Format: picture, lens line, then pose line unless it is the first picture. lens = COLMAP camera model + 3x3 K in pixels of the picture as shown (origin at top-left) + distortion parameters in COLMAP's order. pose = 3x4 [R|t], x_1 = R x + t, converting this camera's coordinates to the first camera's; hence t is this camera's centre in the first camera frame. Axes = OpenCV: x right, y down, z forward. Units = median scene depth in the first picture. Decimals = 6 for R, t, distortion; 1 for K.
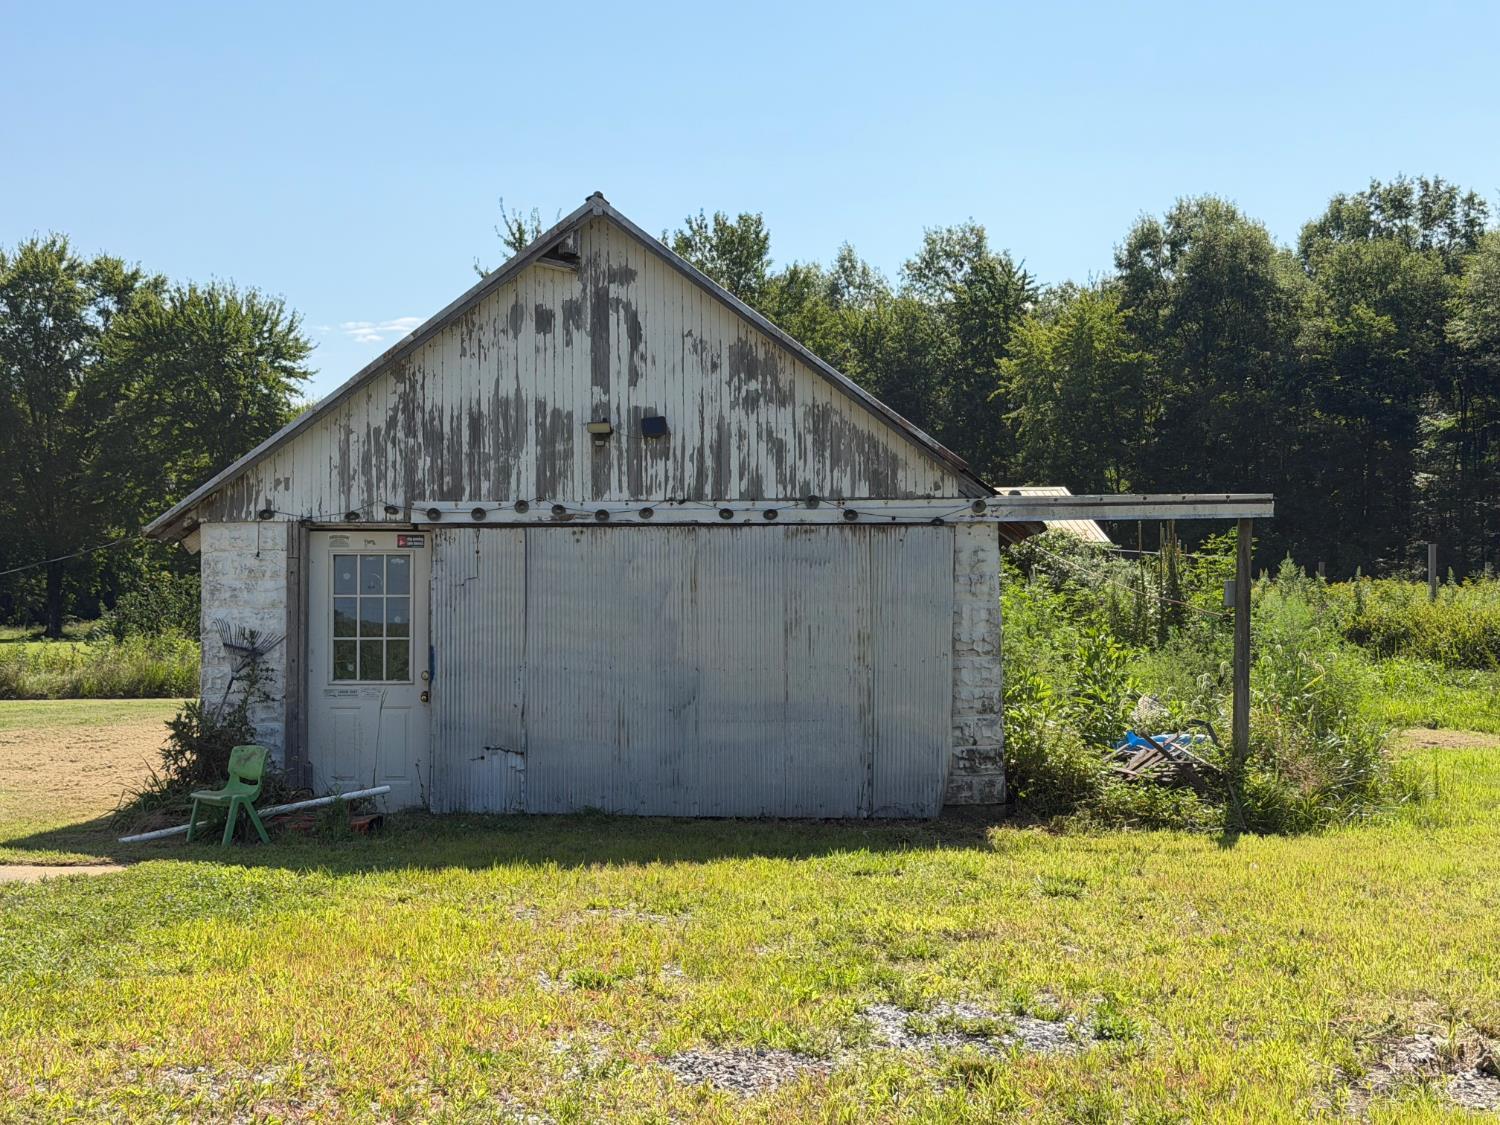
lens RADIAL K [[2124.2, 0, 750.0], [0, 2124.2, 562.5], [0, 0, 1]] dist [0.166233, -1.701809]
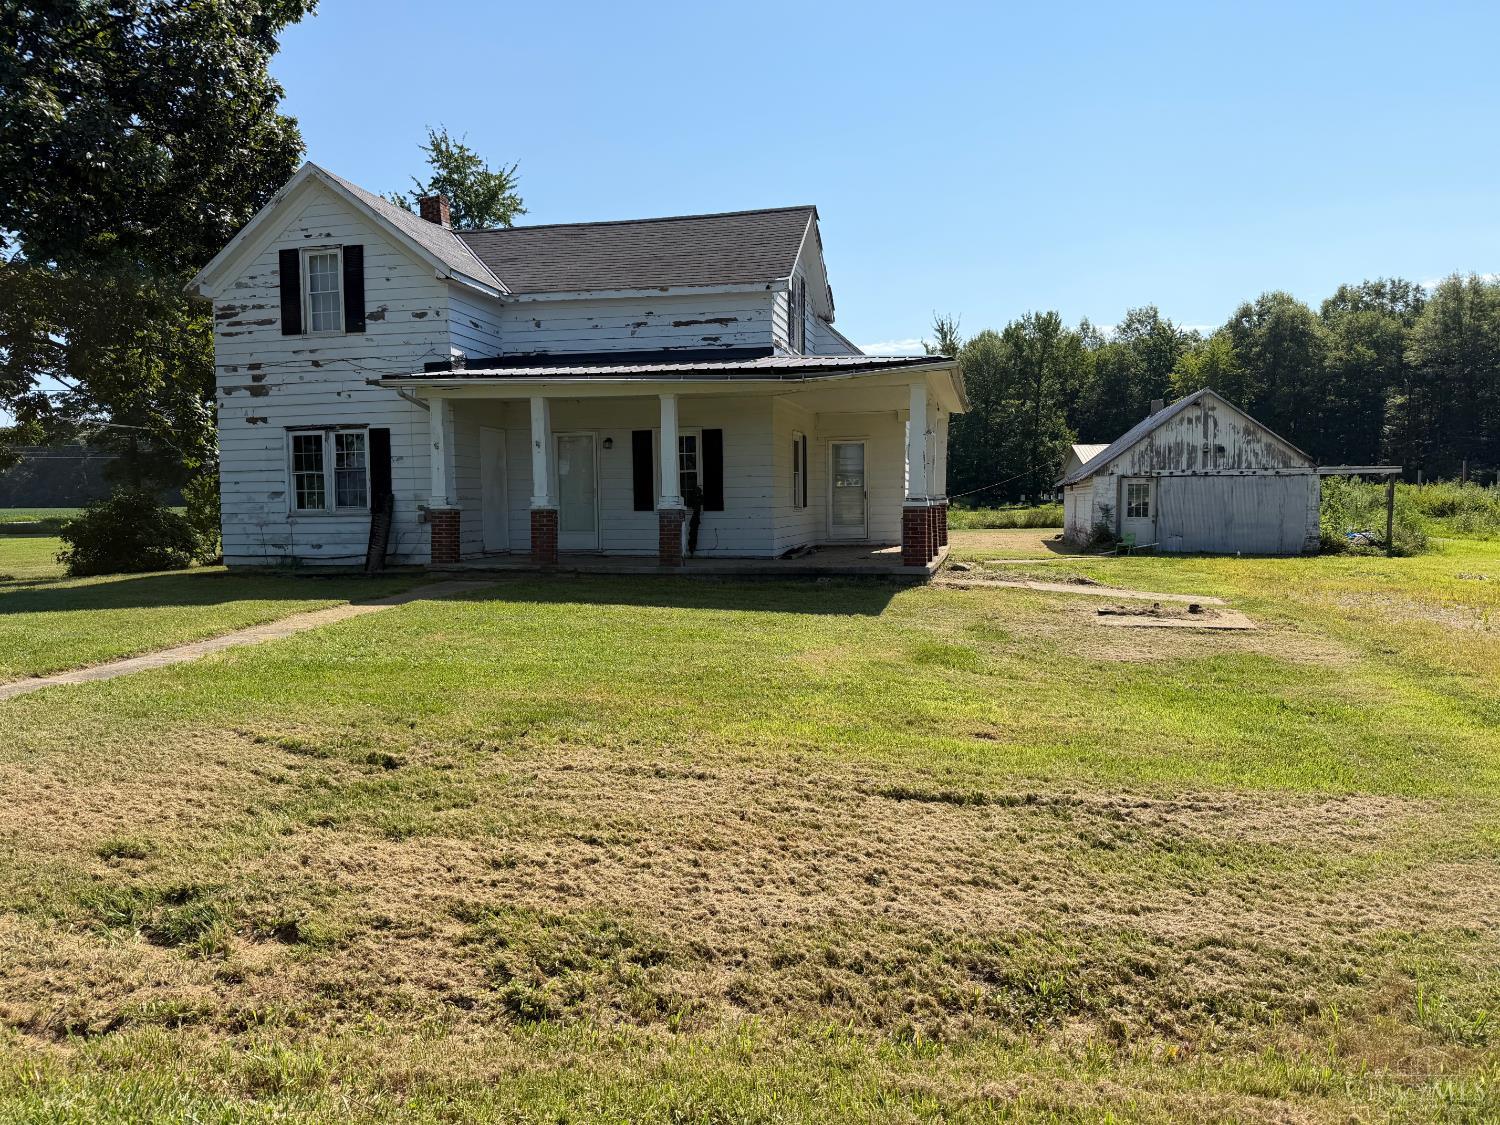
lens RADIAL K [[1034.6, 0, 769.9], [0, 1034.6, 562.9], [0, 0, 1]] dist [0.136070, -0.284618]
pose [[0.978028, 0.010407, -0.208215, -0.063244], [0.008431, 0.995962, 0.089381, -0.005359], [0.208305, -0.089173, 0.973990, -0.143261]]
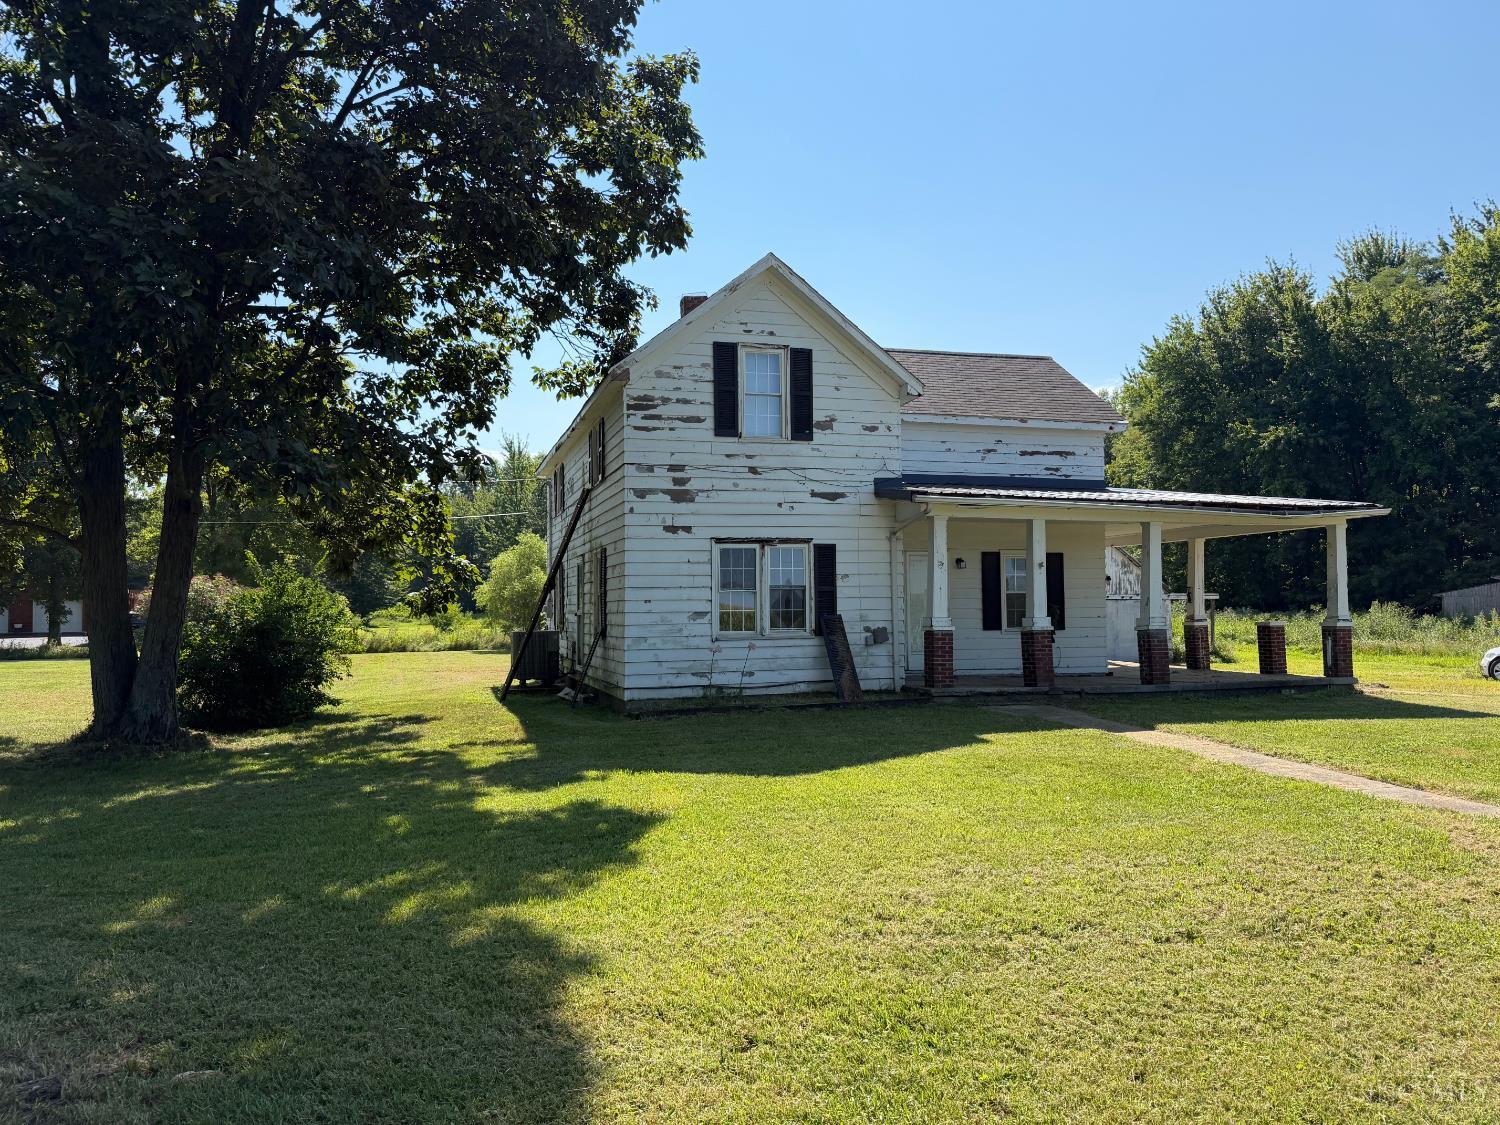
lens RADIAL K [[1034.6, 0, 769.9], [0, 1034.6, 562.9], [0, 0, 1]] dist [0.136070, -0.284618]
pose [[0.955696, 0.012969, 0.294070, -0.203679], [-0.006399, 0.999708, -0.023294, -0.005813], [-0.294286, 0.020381, 0.955500, -0.135686]]
